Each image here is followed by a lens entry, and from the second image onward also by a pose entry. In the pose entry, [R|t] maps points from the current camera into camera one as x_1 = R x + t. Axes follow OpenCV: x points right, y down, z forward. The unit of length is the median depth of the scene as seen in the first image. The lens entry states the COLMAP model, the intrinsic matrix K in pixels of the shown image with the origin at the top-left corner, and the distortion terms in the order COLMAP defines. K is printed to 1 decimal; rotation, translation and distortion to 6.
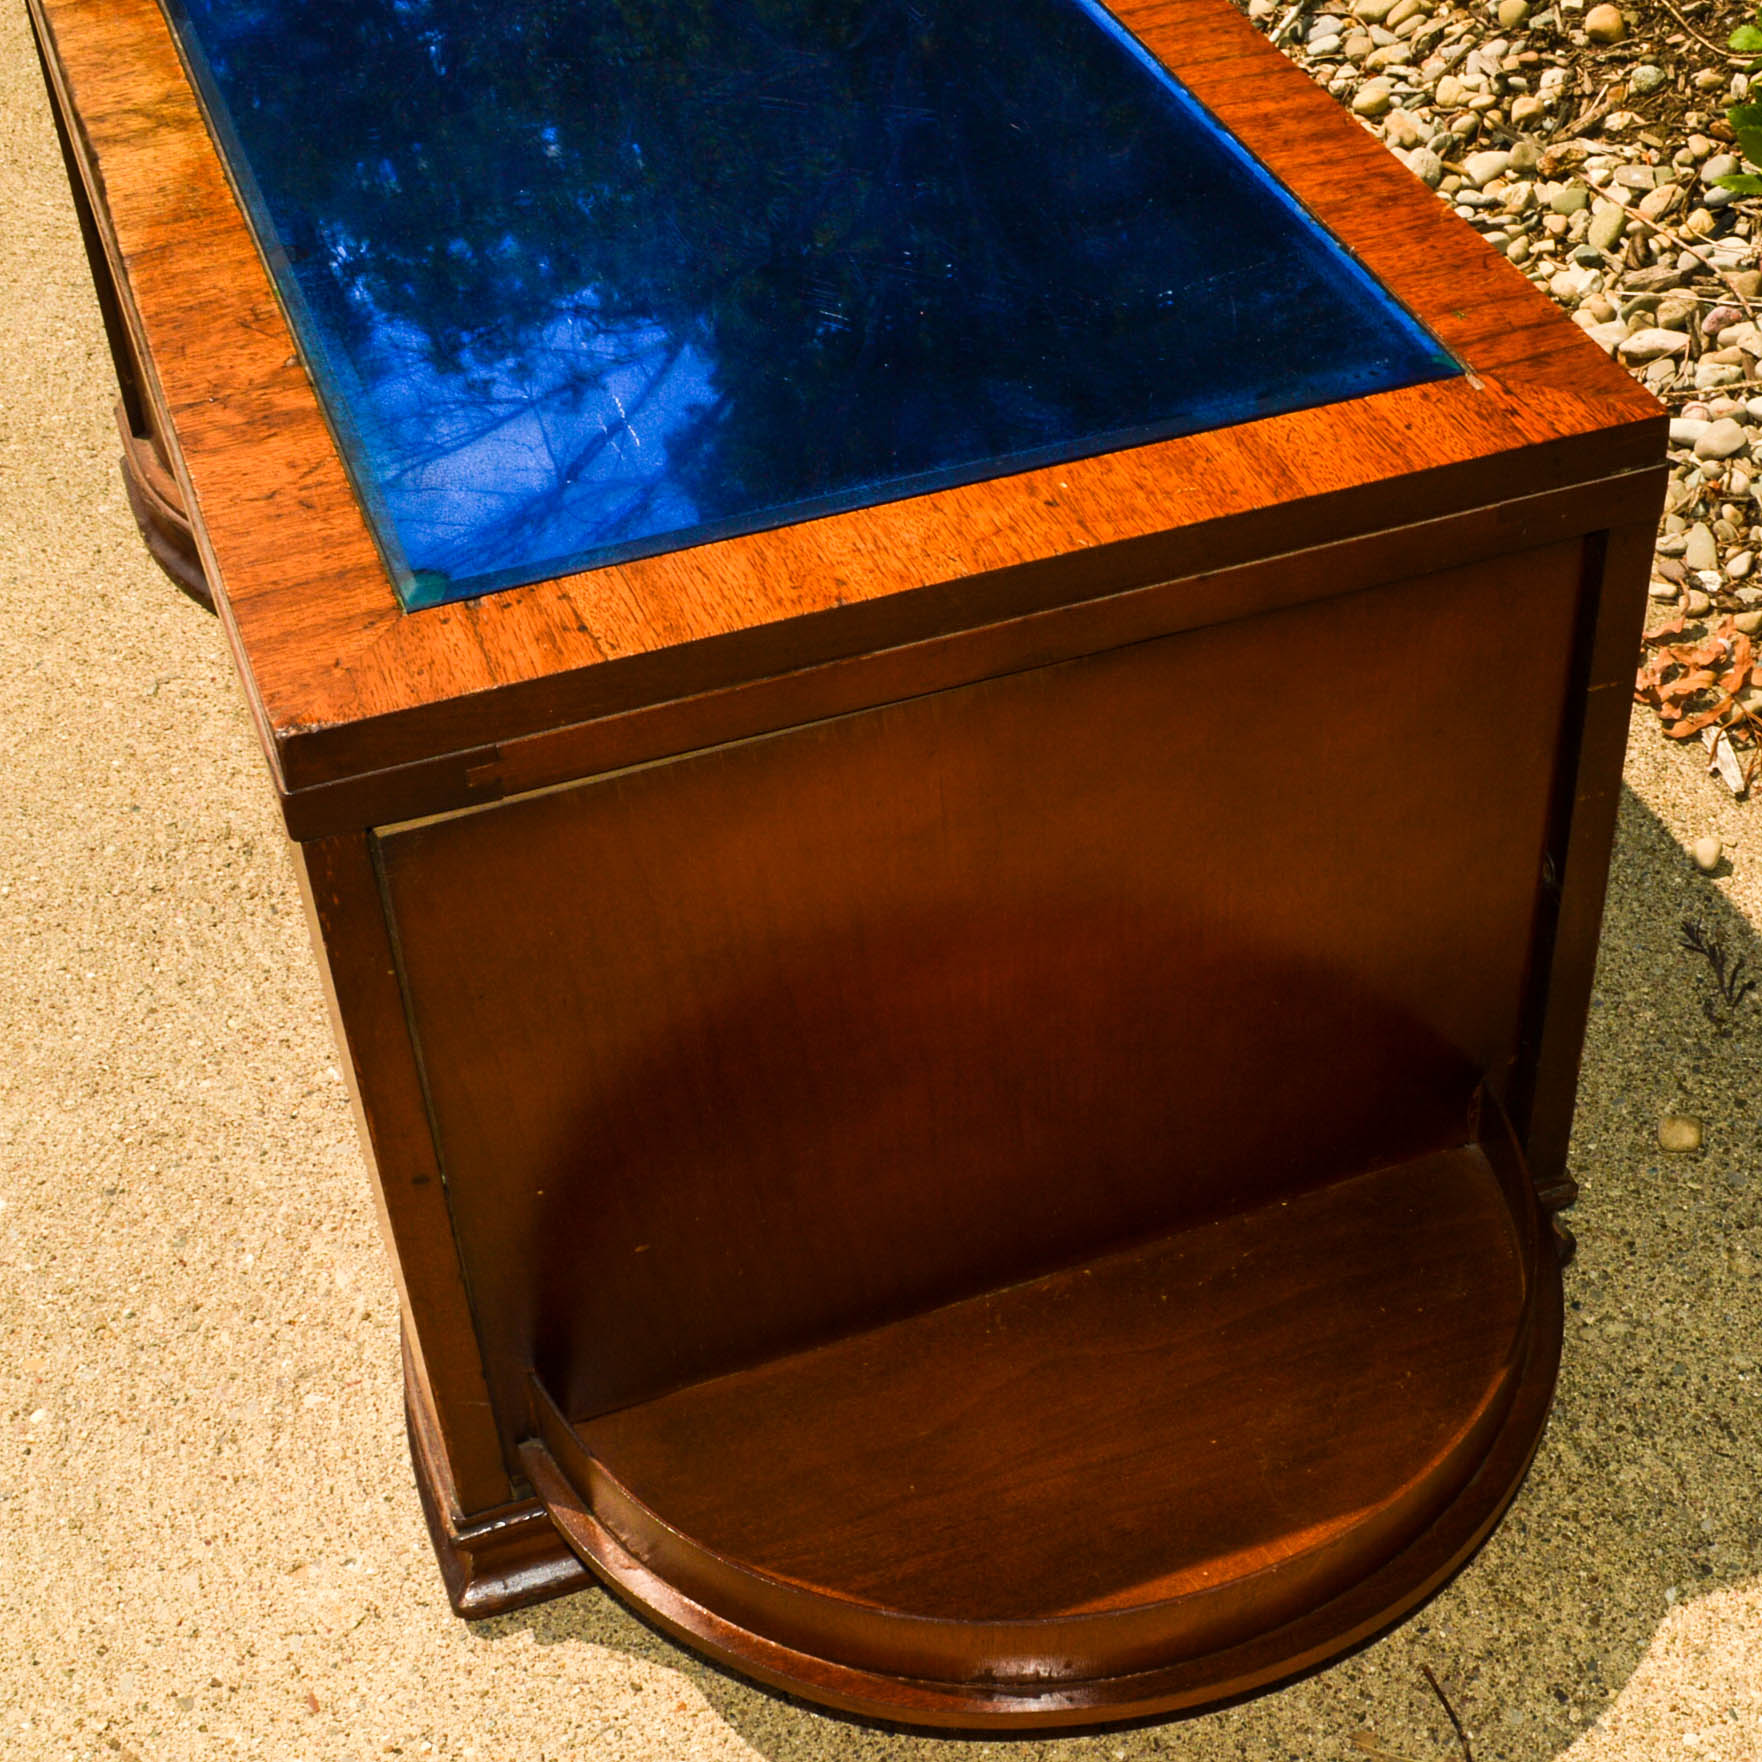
lens RADIAL K [[2824.9, 0, 993.1], [0, 2824.9, 855.8], [0, 0, 1]] dist [-0.066782, 0.000000]
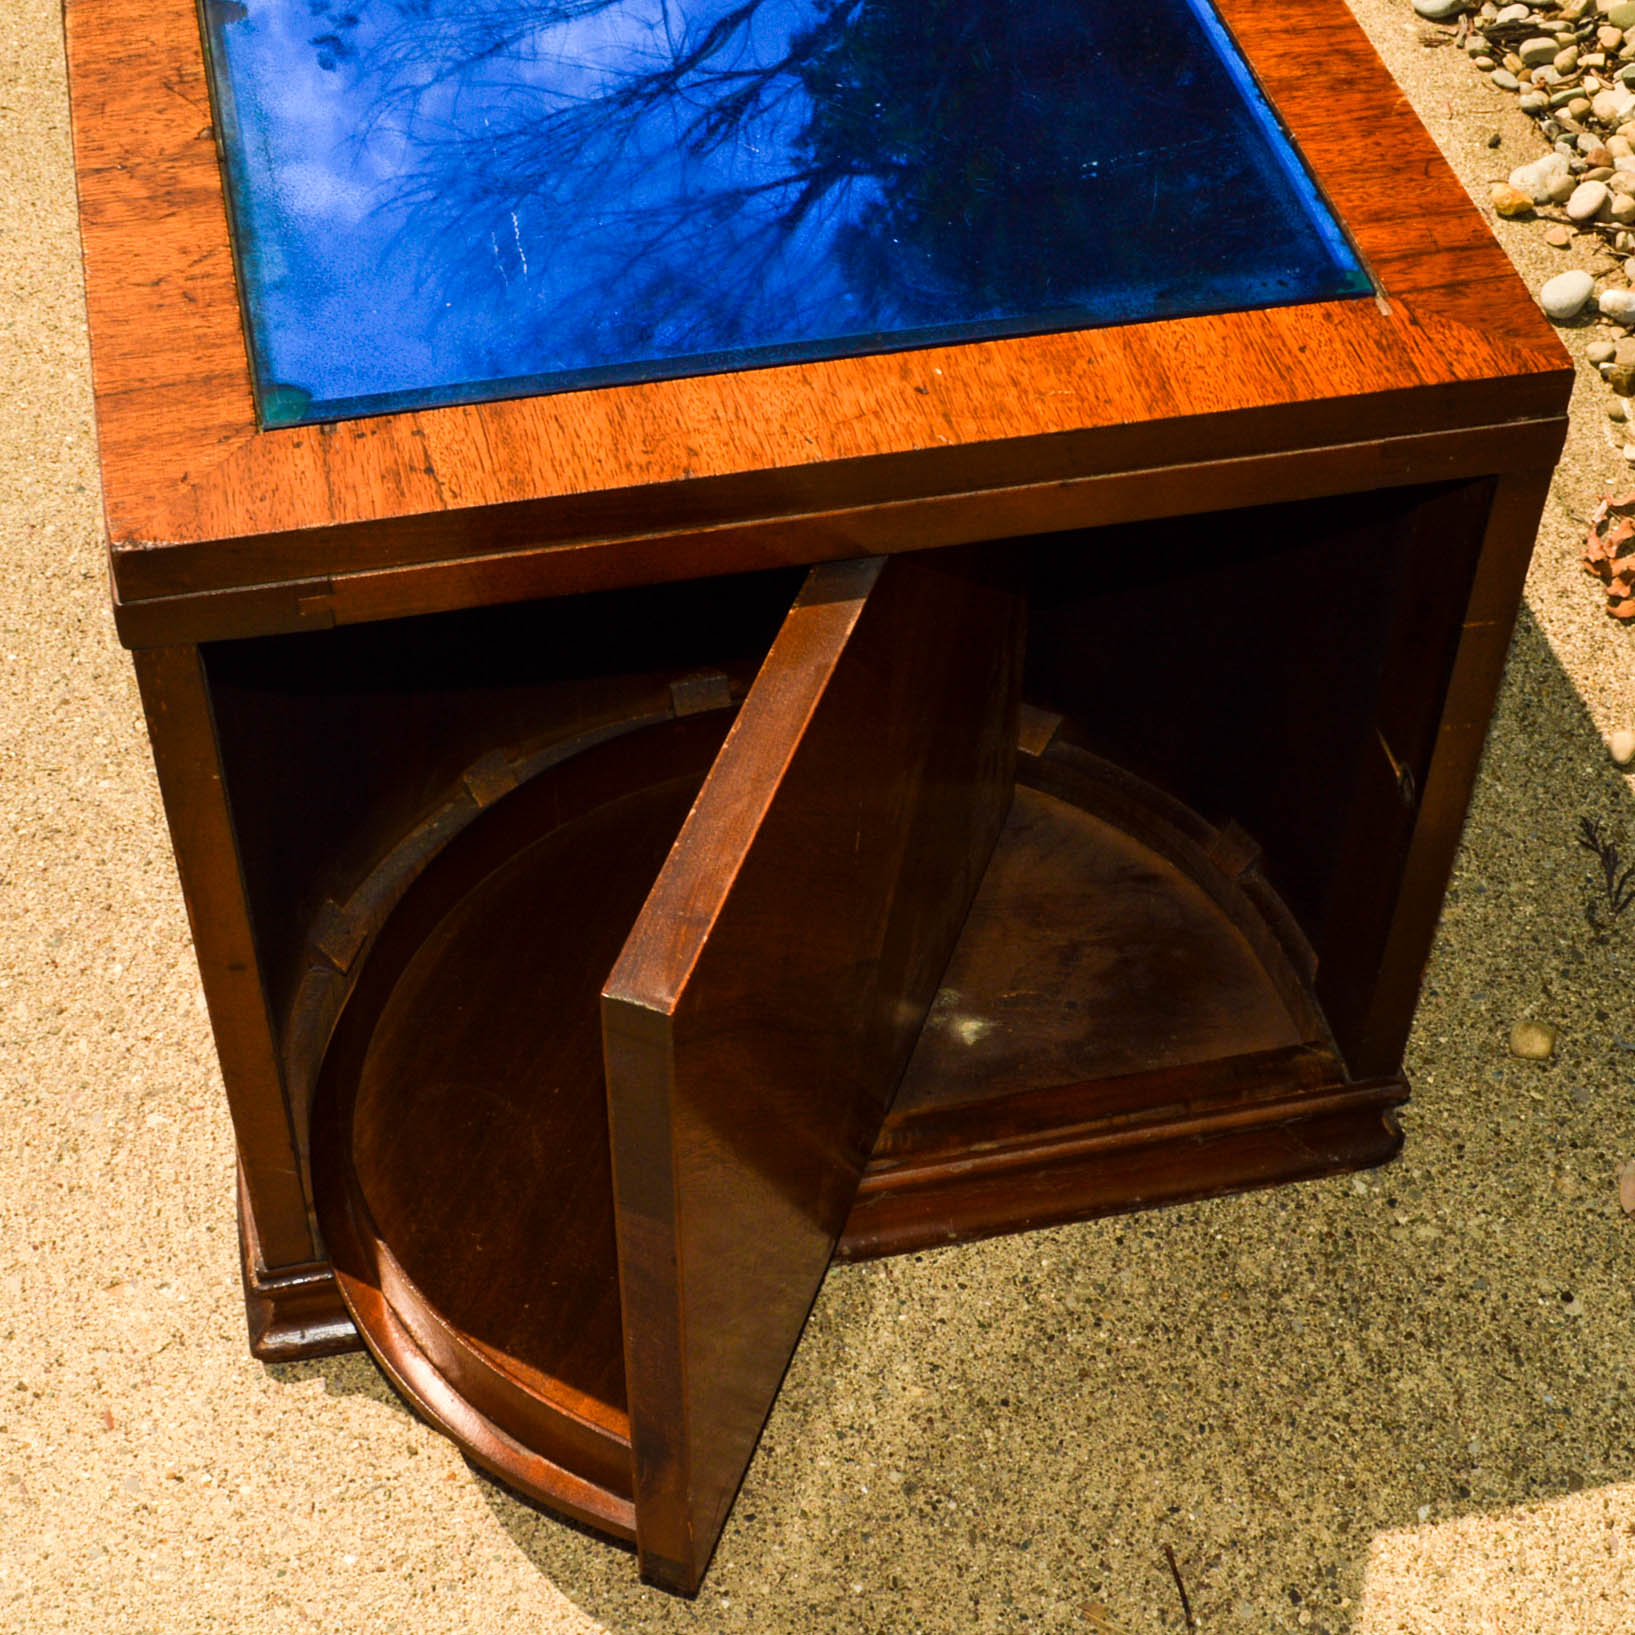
lens RADIAL K [[2831.5, 0, 812.5], [0, 2831.5, 829.8], [0, 0, 1]] dist [-0.065840, 0.000000]
pose [[0.988907, 0.132787, -0.066566, 0.058244], [-0.124236, 0.985049, 0.119350, -0.073139], [0.081419, -0.109757, 0.990618, 0.001528]]
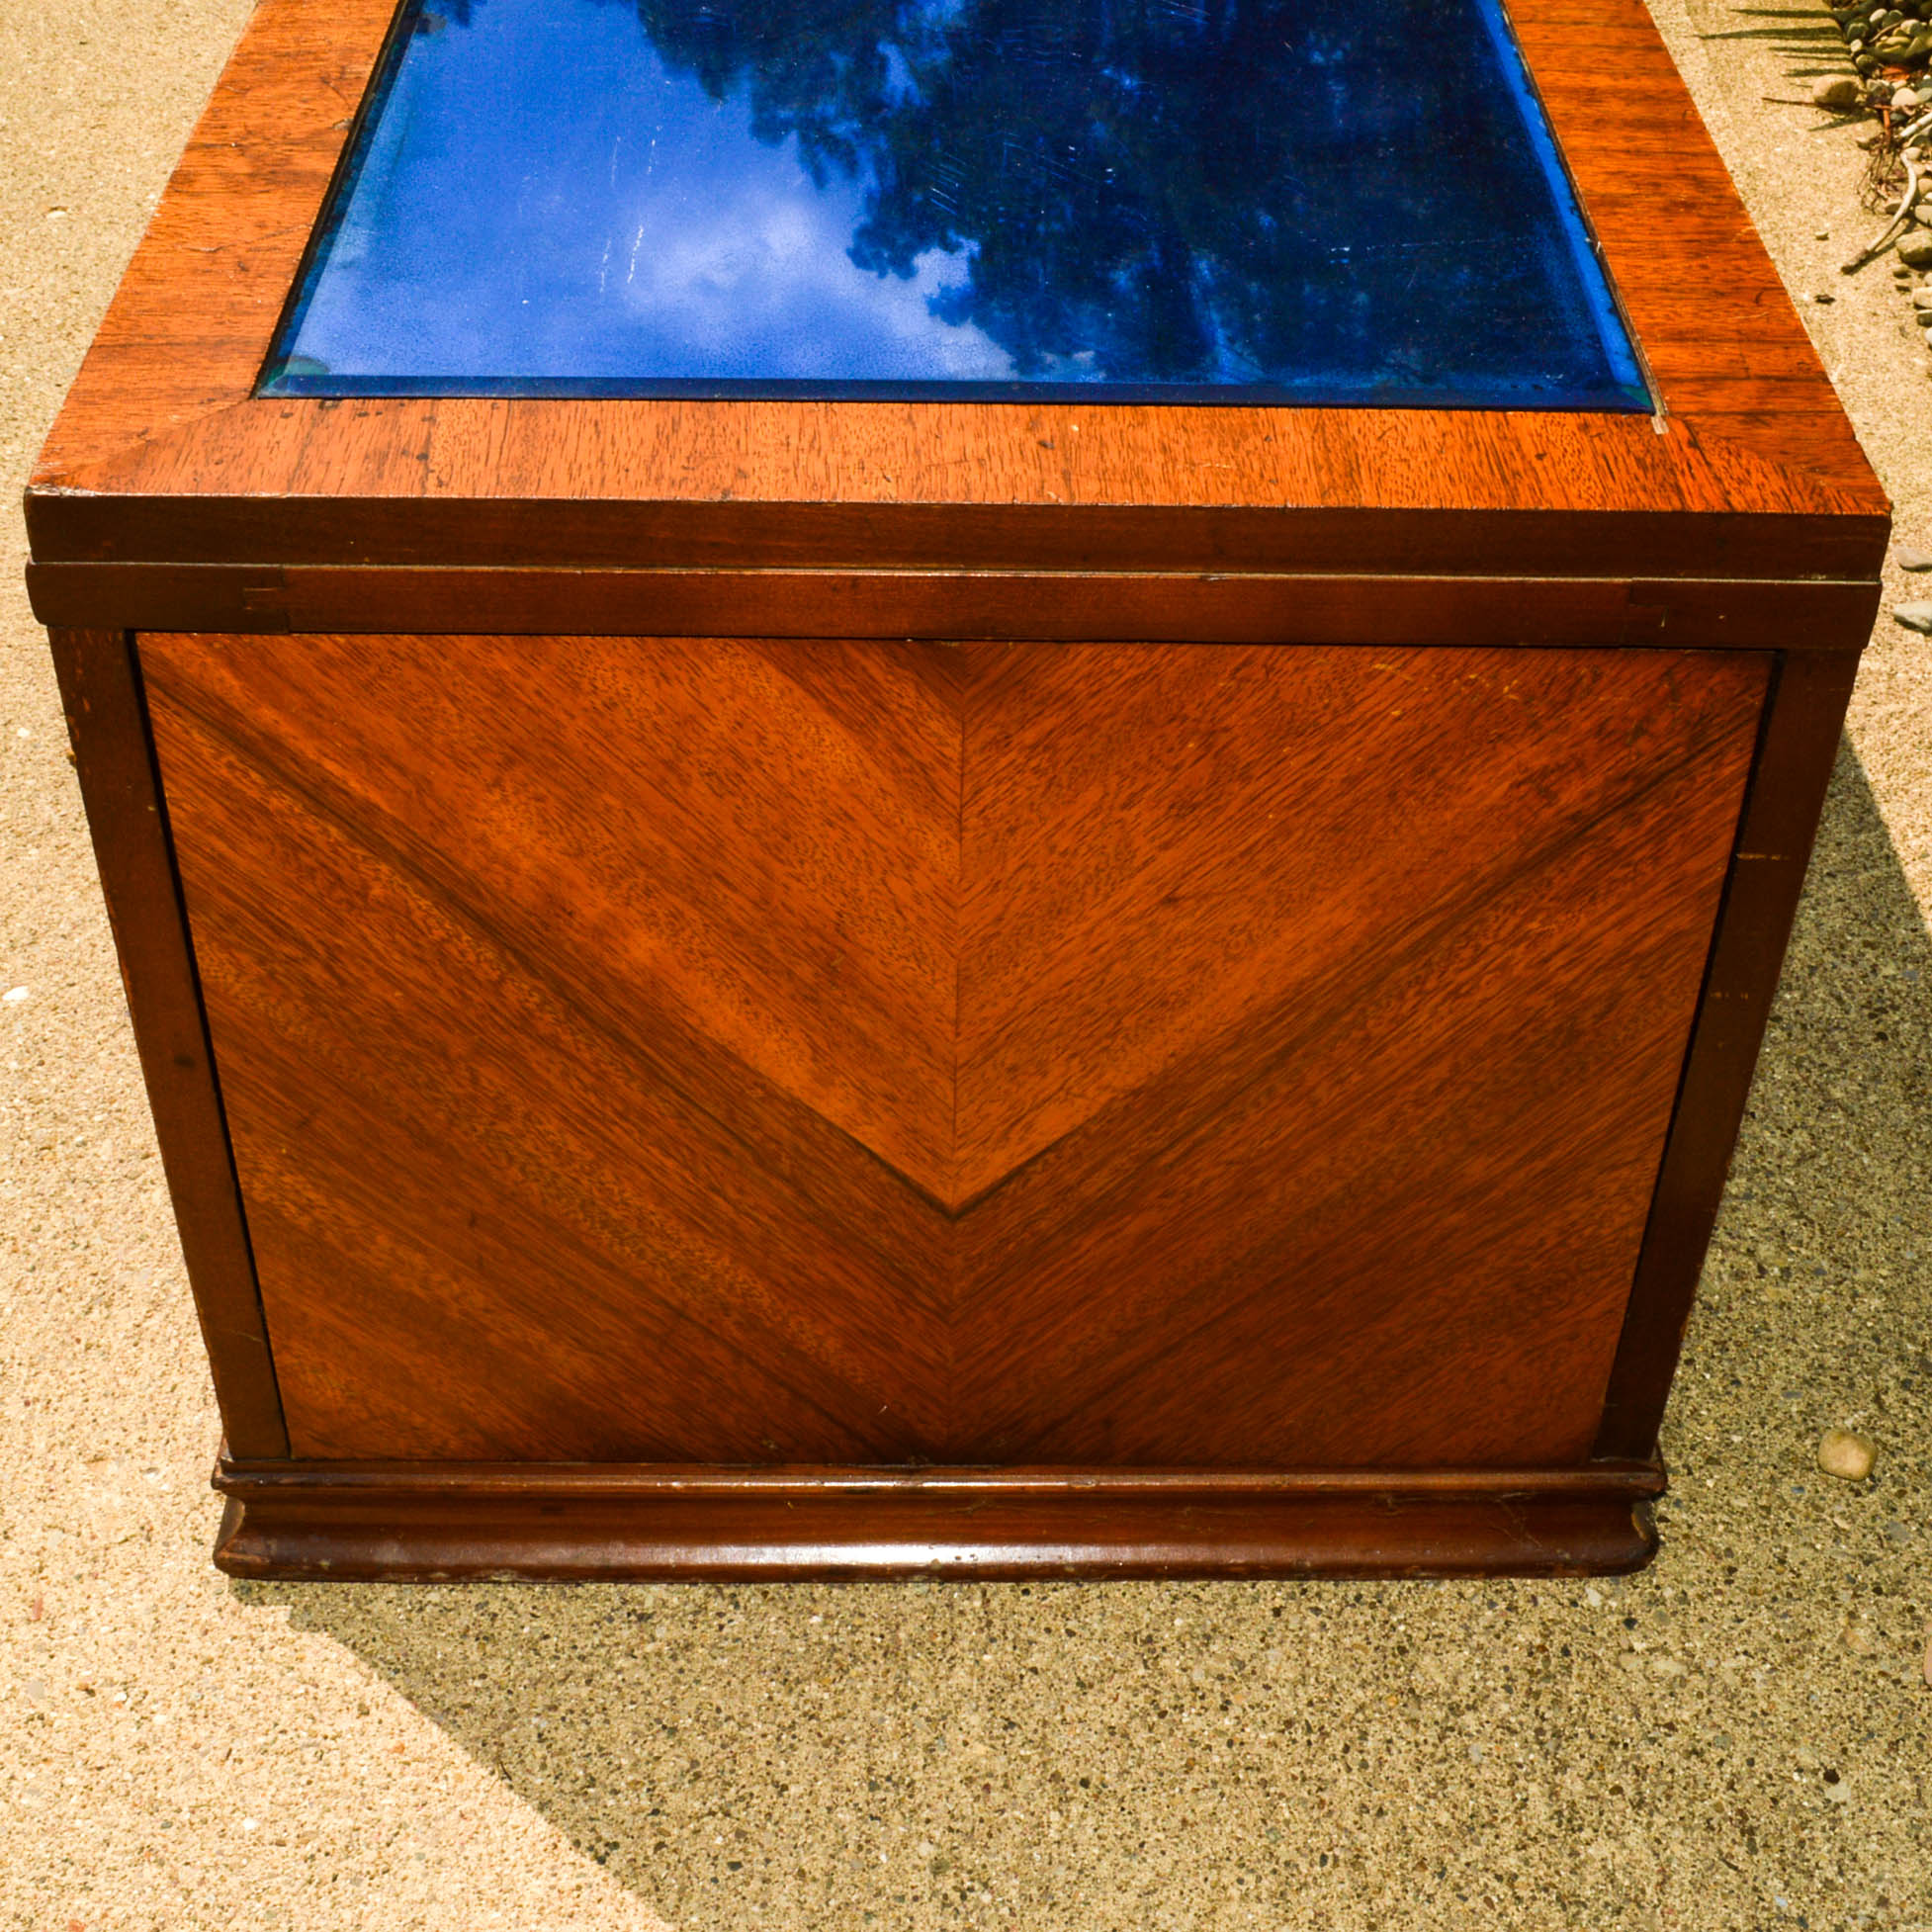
lens RADIAL K [[2828.6, 0, 940.6], [0, 2828.6, 839.3], [0, 0, 1]] dist [-0.068505, 0.000000]
pose [[0.939005, 0.247449, -0.238825, 0.177037], [-0.252766, 0.967489, 0.008607, -0.014101], [0.233191, 0.052285, 0.971024, 0.190864]]
